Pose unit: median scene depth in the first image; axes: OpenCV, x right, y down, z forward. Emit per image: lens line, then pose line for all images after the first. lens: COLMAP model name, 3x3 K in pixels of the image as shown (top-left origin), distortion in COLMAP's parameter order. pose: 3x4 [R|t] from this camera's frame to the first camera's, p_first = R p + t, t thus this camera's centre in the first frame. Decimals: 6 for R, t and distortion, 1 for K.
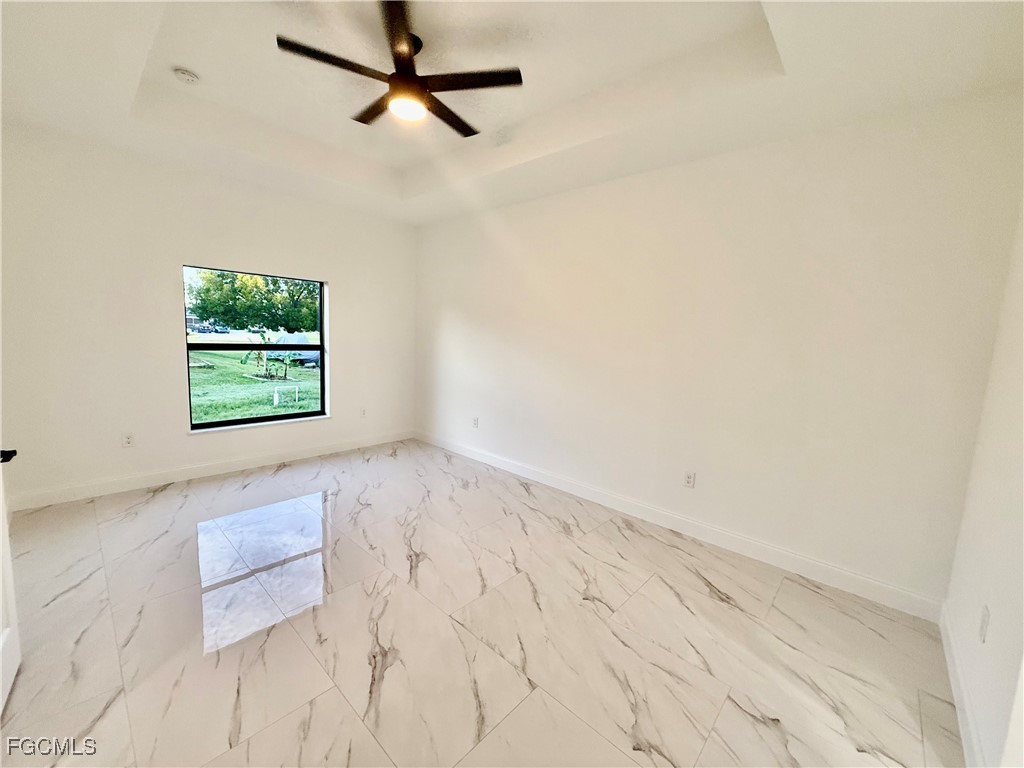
lens RADIAL K [[407.9, 0, 520.4], [0, 407.9, 379.3], [0, 0, 1]] dist [-0.000208, 0.000260]
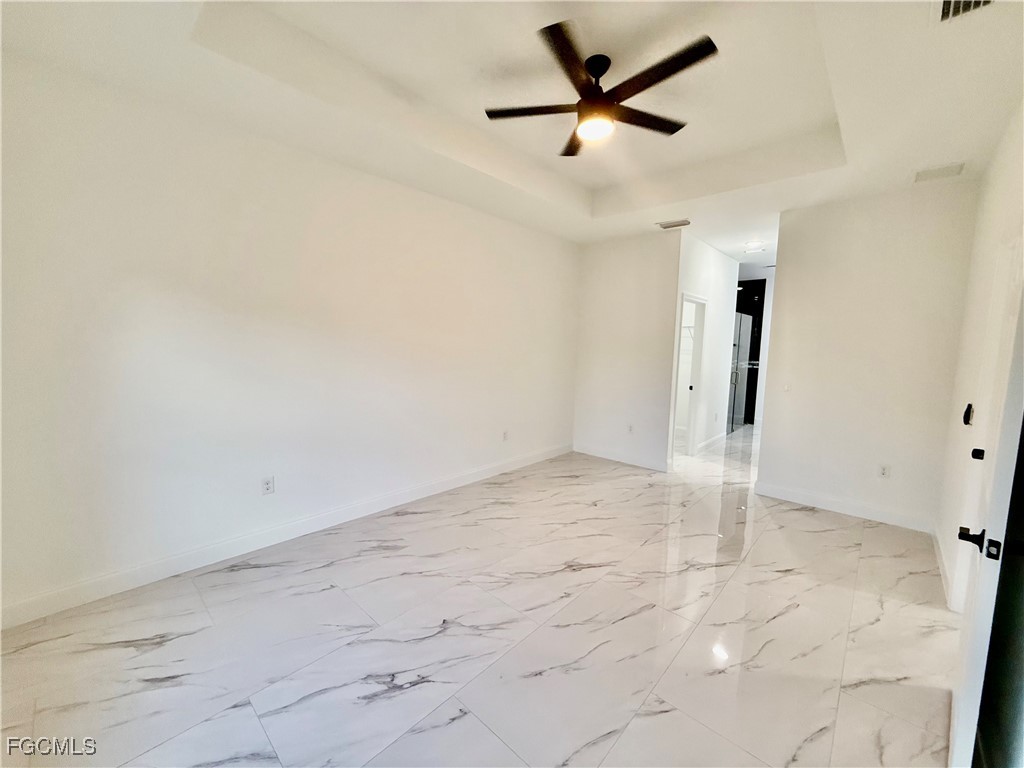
lens RADIAL K [[407.9, 0, 515.1], [0, 407.9, 382.6], [0, 0, 1]] dist [-0.000208, 0.000260]
pose [[0.007181, -0.140956, 0.989990, -0.865174], [0.085815, 0.986450, 0.139829, -0.118900], [-0.996285, 0.083951, 0.019180, 0.792214]]
